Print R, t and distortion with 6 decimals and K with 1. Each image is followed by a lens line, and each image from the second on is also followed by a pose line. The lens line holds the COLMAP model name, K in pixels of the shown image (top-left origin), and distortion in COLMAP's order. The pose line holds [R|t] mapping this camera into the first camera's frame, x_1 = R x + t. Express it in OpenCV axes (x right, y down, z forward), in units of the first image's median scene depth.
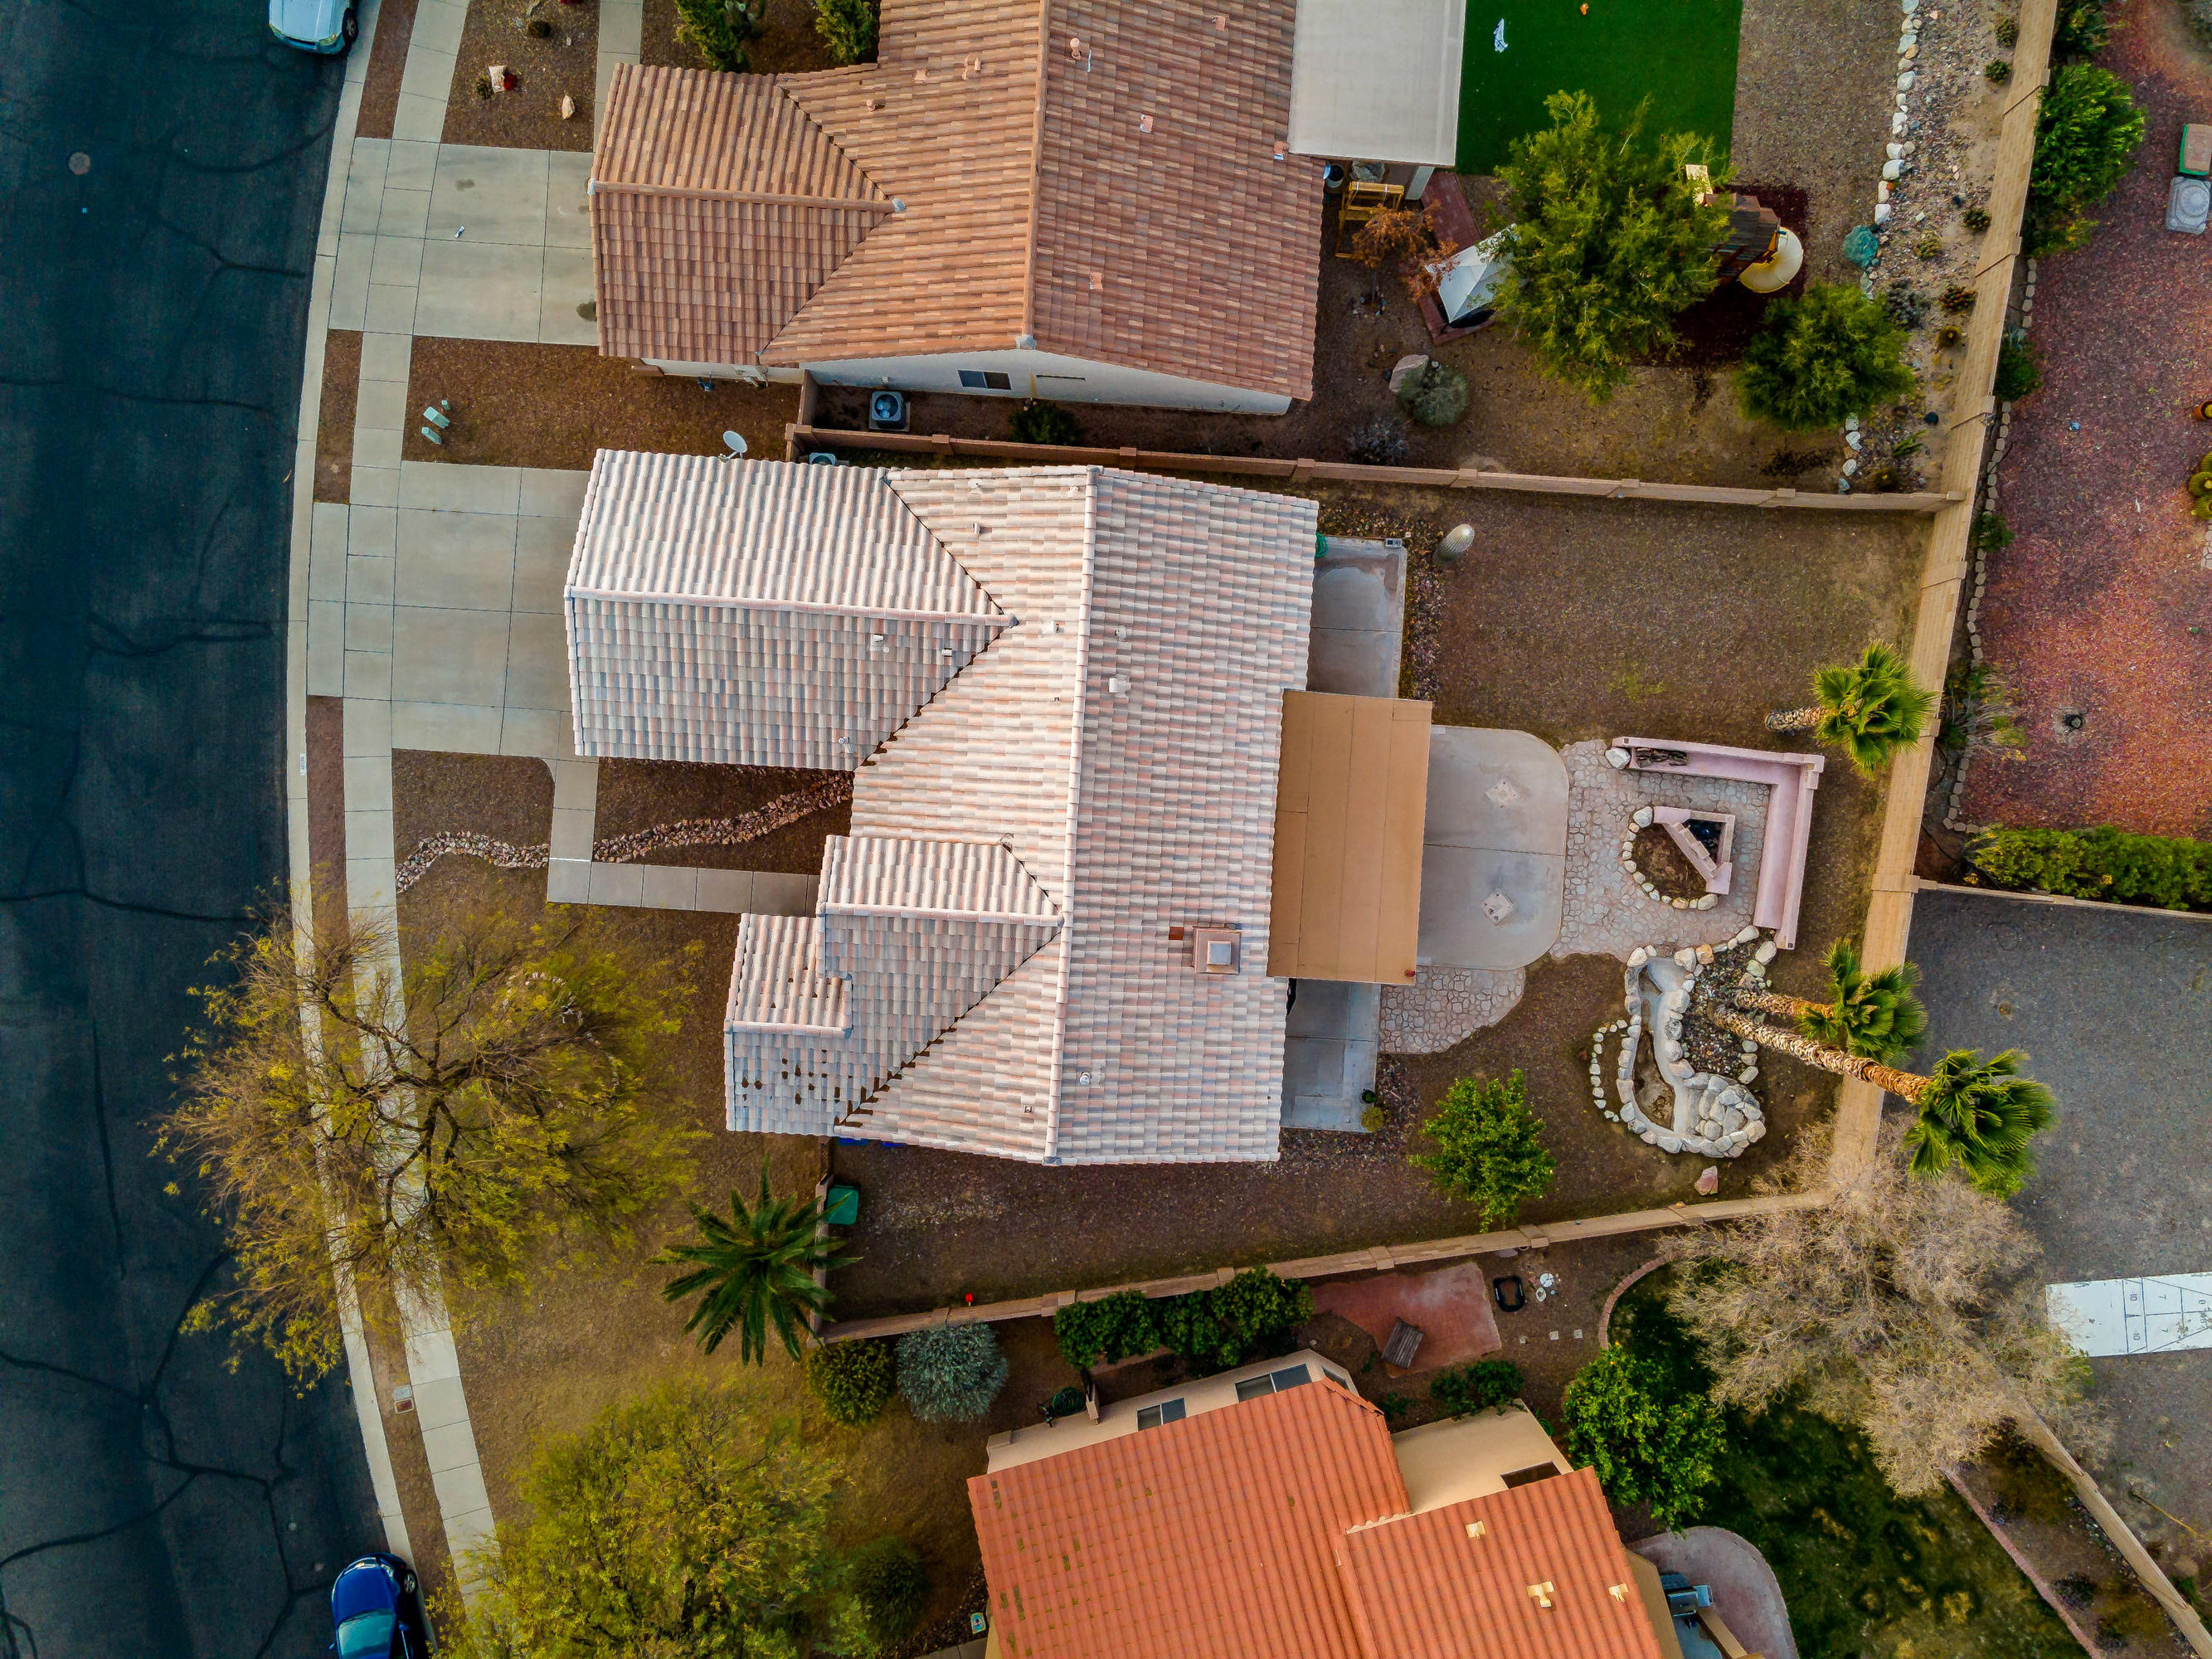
lens RADIAL K [[1599.3, 0, 1106.0], [0, 1599.3, 829.5], [0, 0, 1]] dist [0.006409, 0.007185]
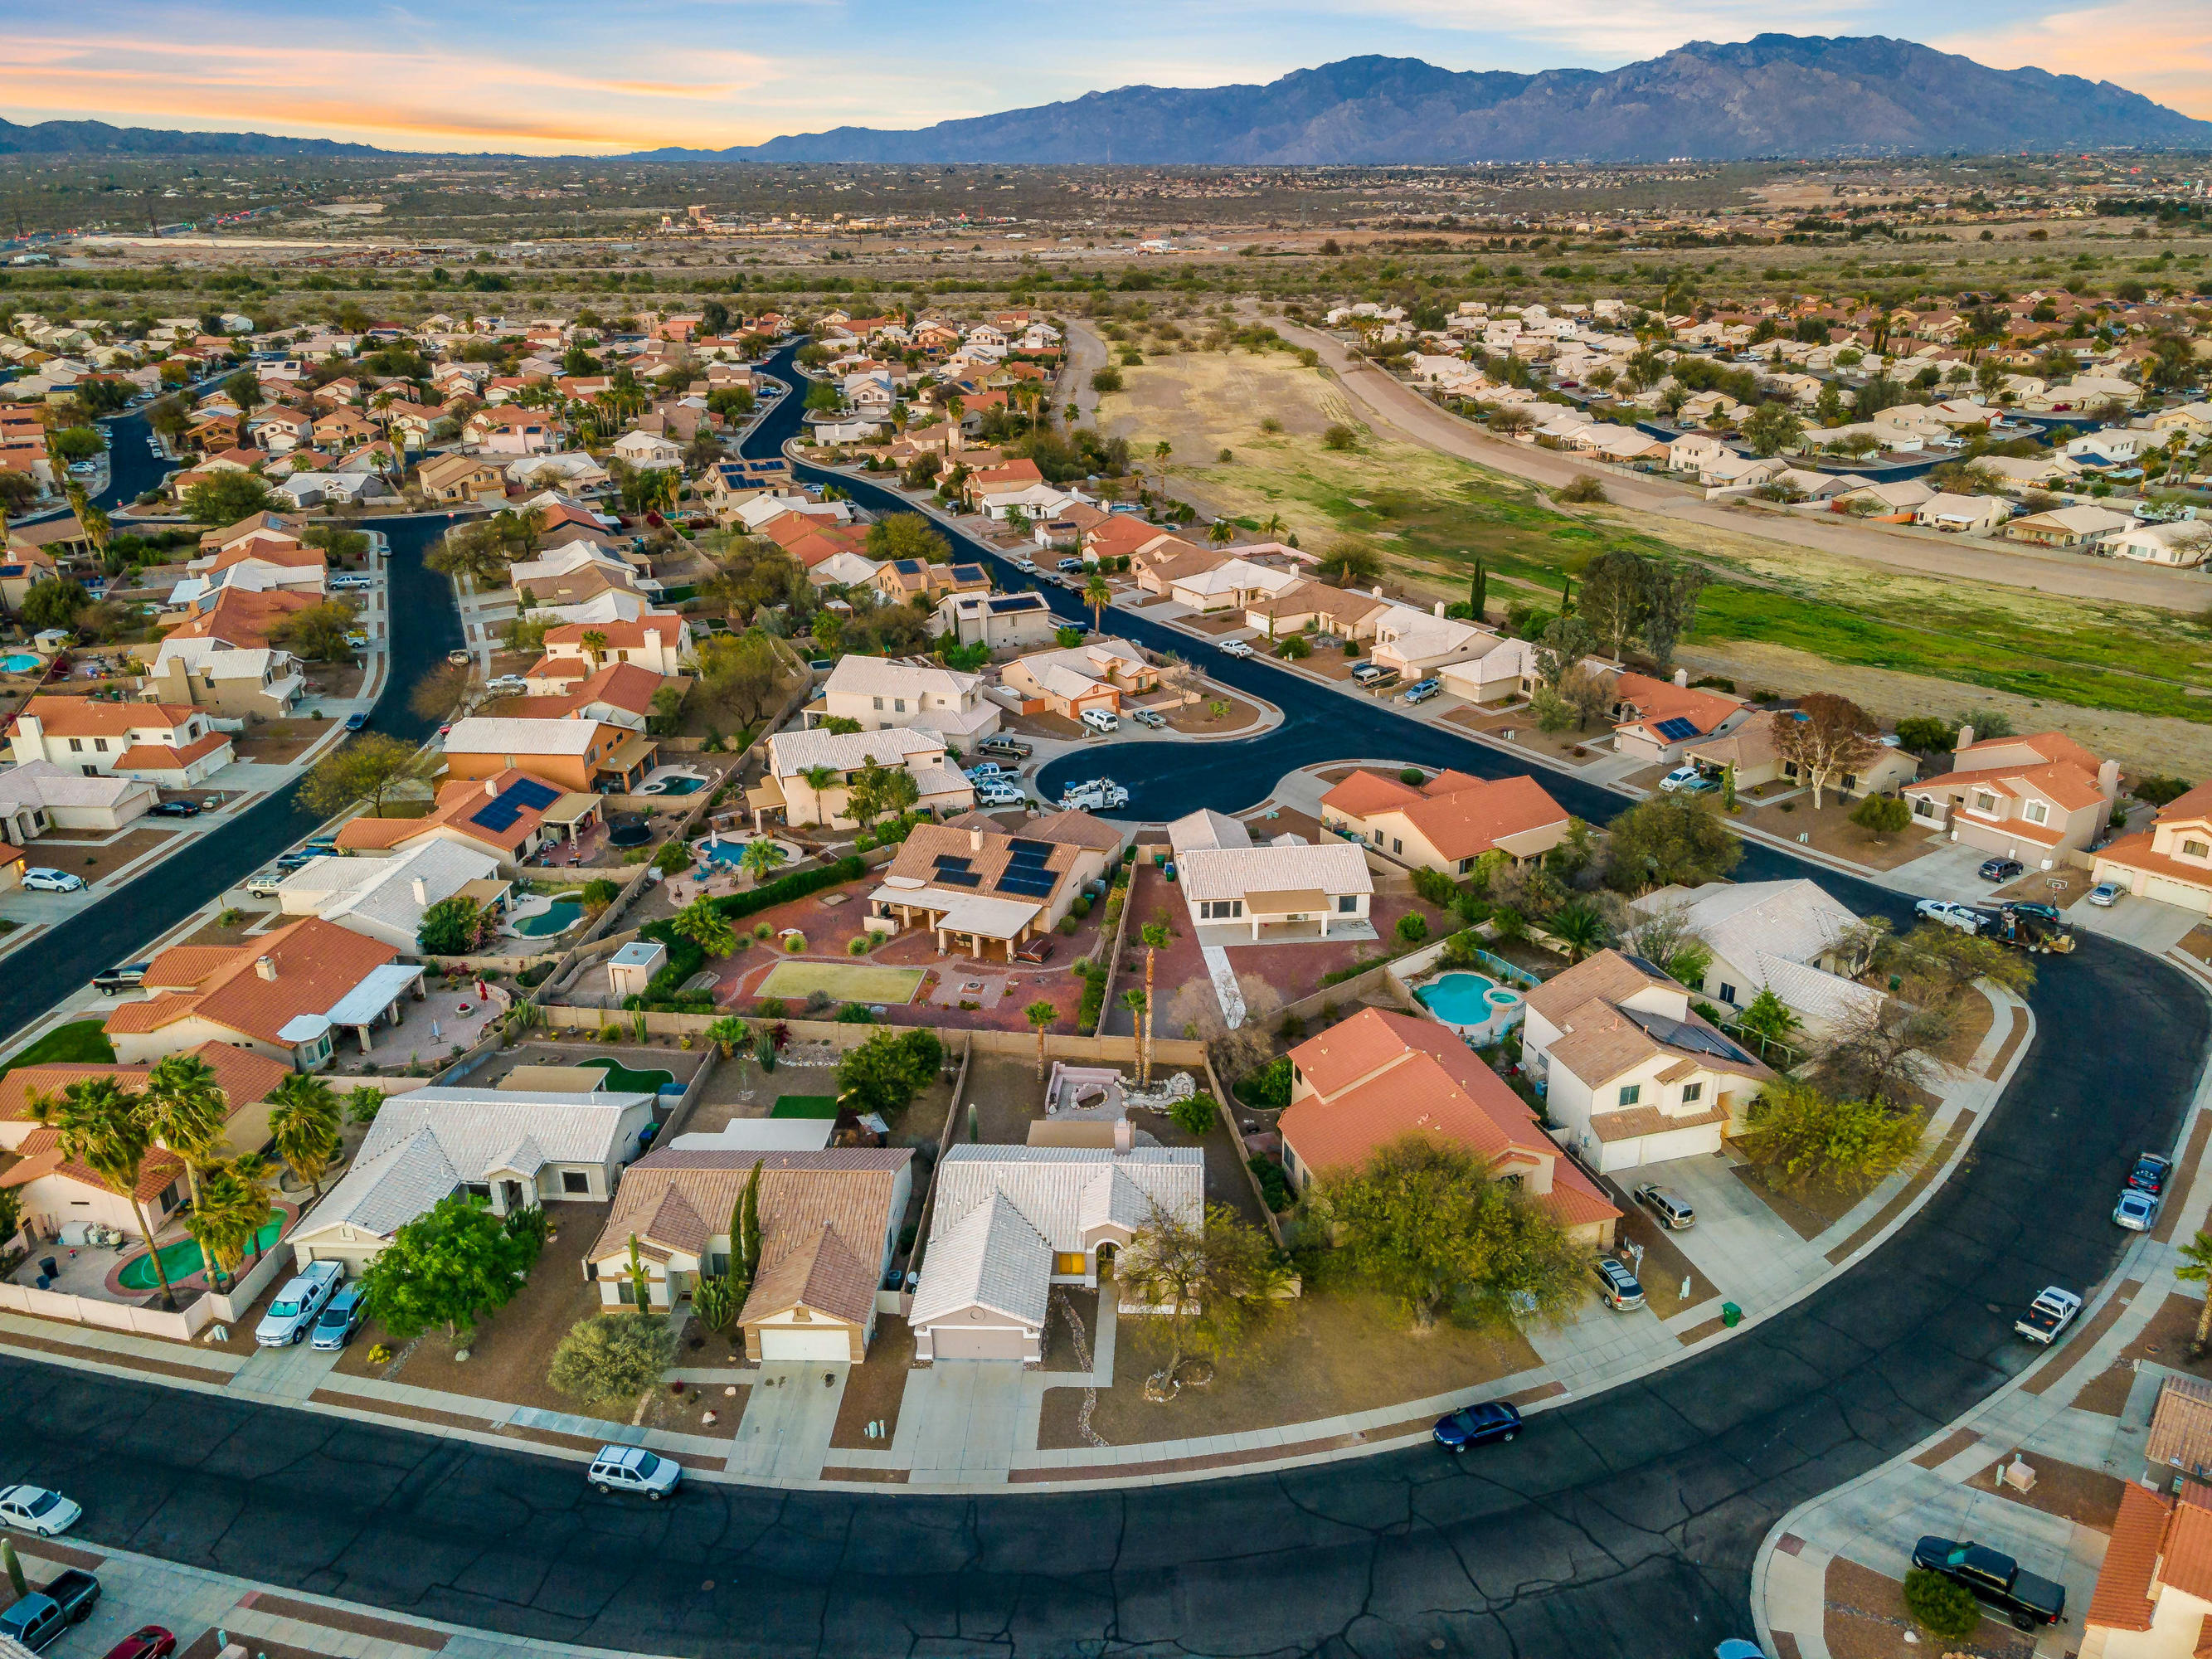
lens RADIAL K [[1599.3, 0, 1106.0], [0, 1599.3, 829.5], [0, 0, 1]] dist [0.006409, 0.007185]
pose [[-0.011508, -0.374621, 0.927107, -2.000689], [0.999913, -0.010286, 0.008255, 0.027117], [0.006444, 0.927121, 0.374707, -0.456121]]
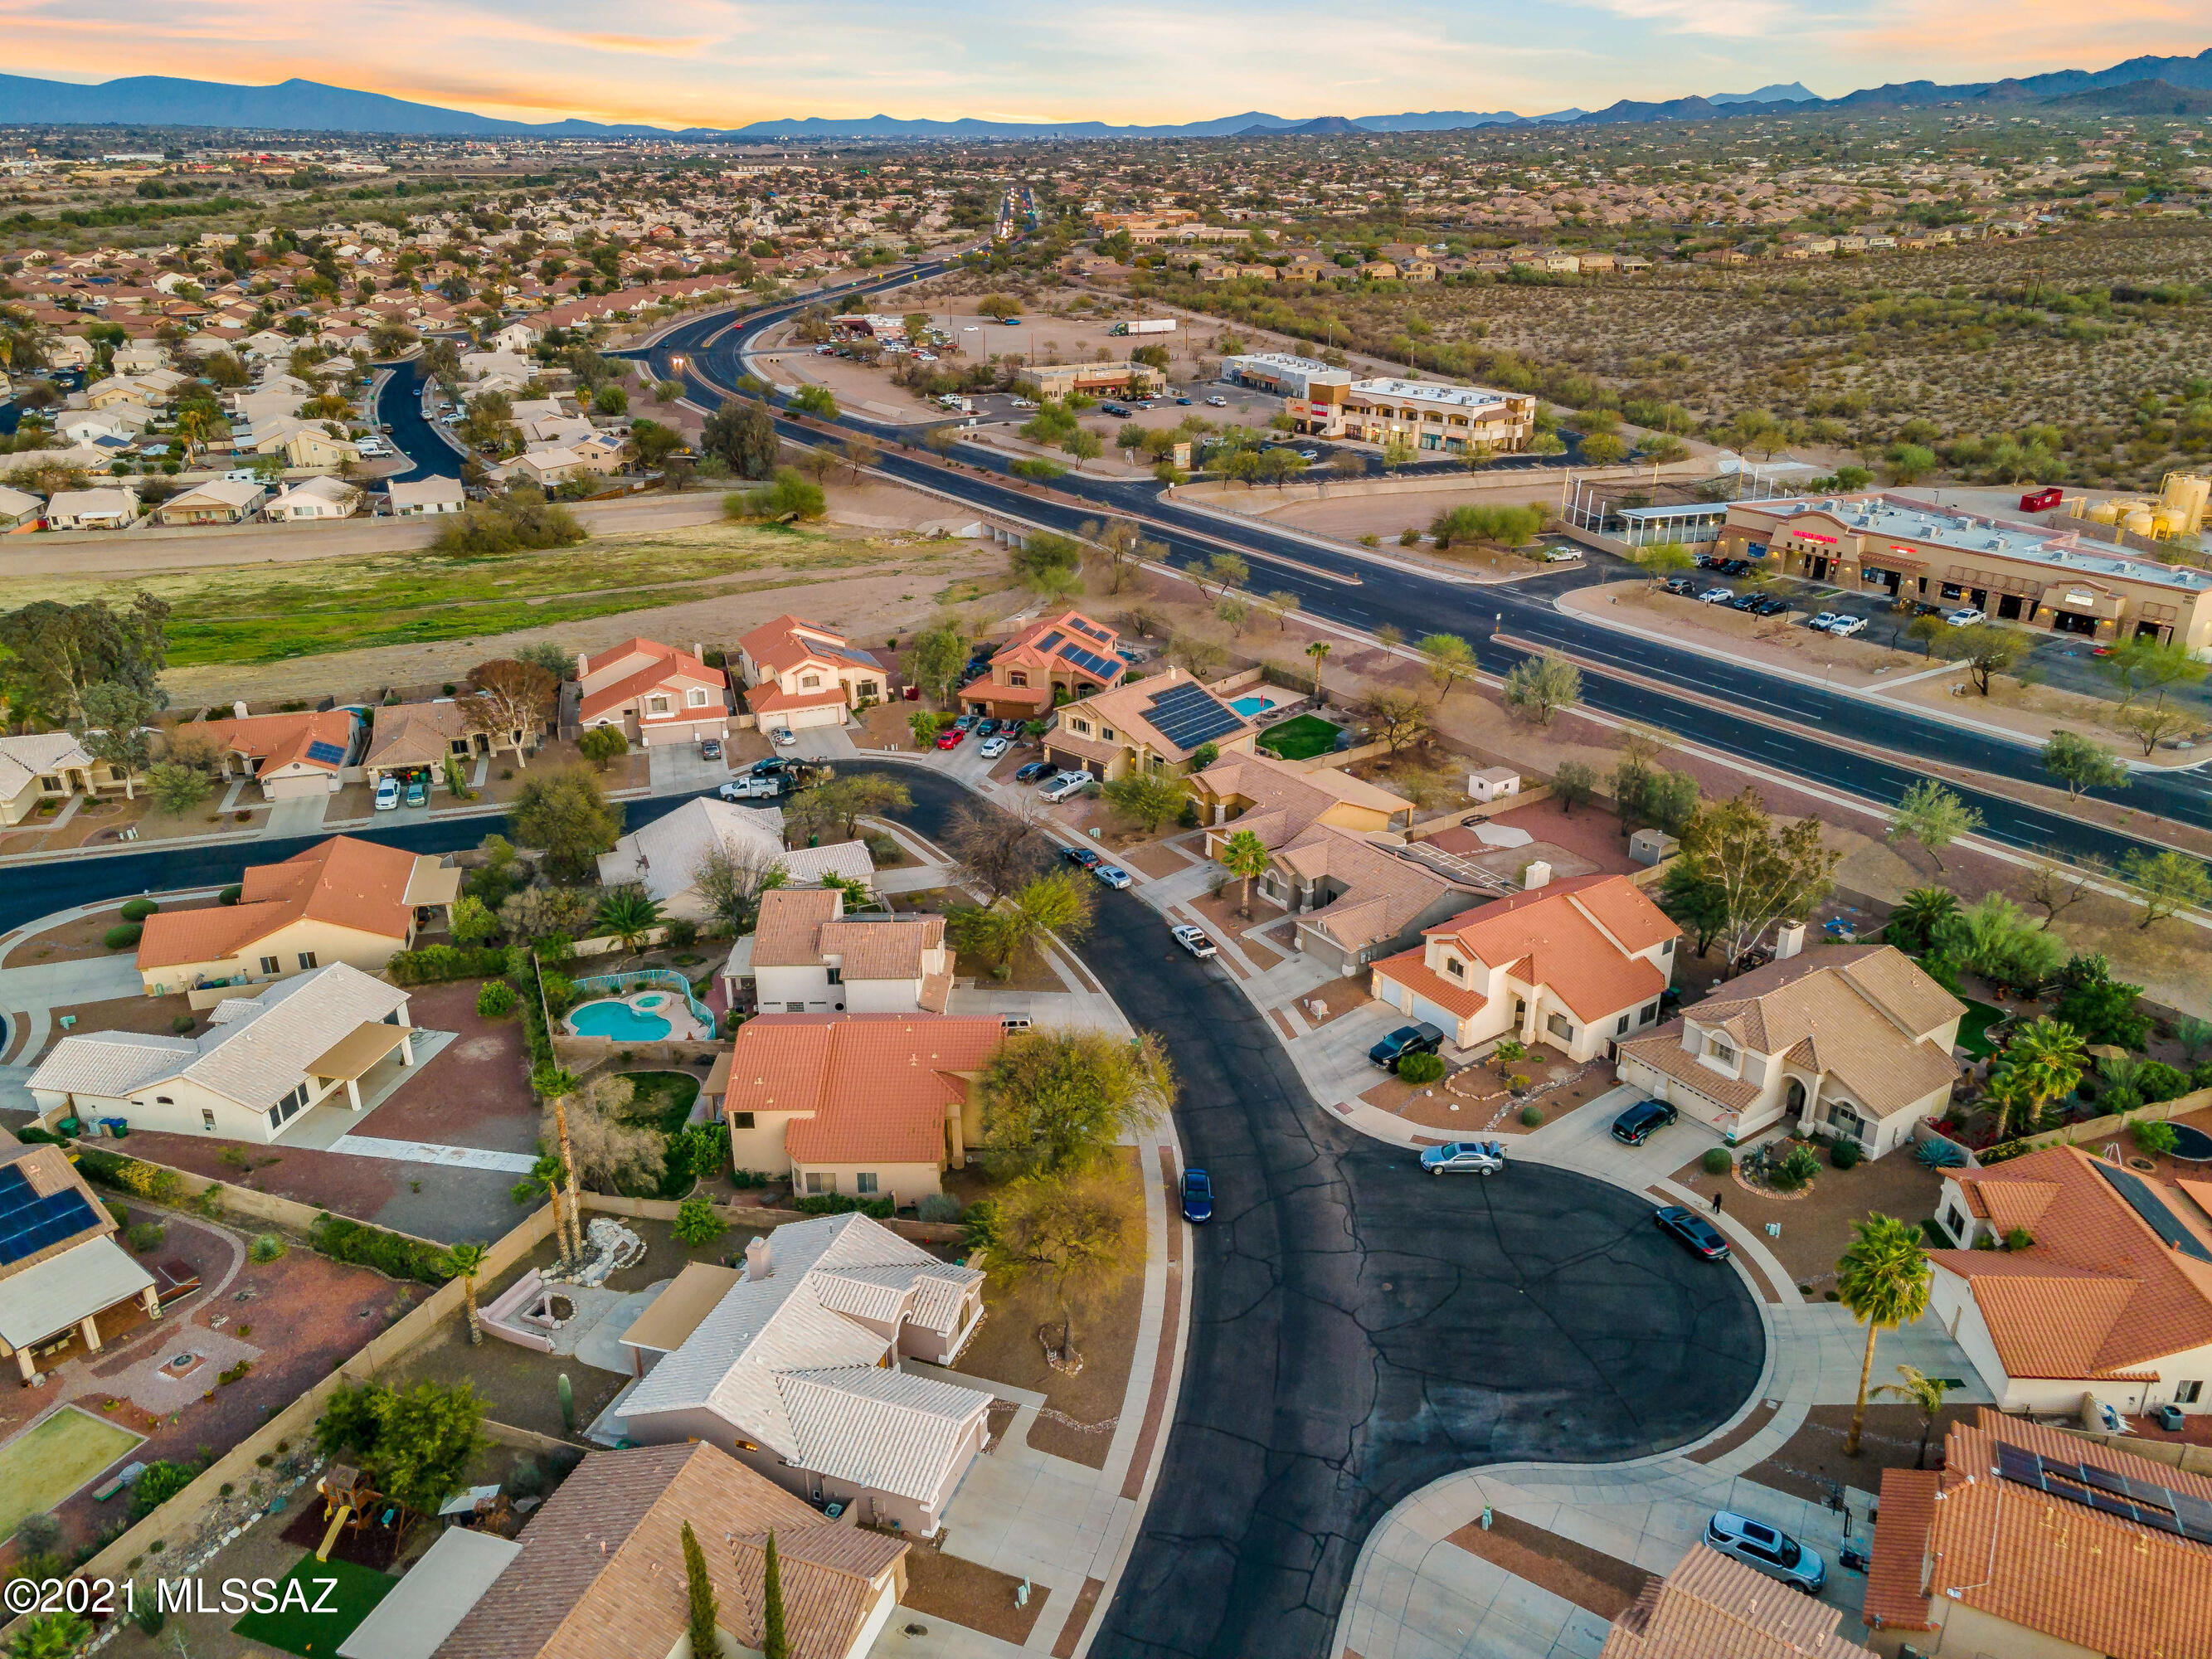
lens RADIAL K [[1599.3, 0, 1106.0], [0, 1599.3, 829.5], [0, 0, 1]] dist [0.006409, 0.007185]
pose [[-0.961241, -0.109575, 0.253000, -0.859420], [0.275688, -0.370489, 0.886980, -1.484994], [-0.003458, 0.922351, 0.386338, -0.468620]]
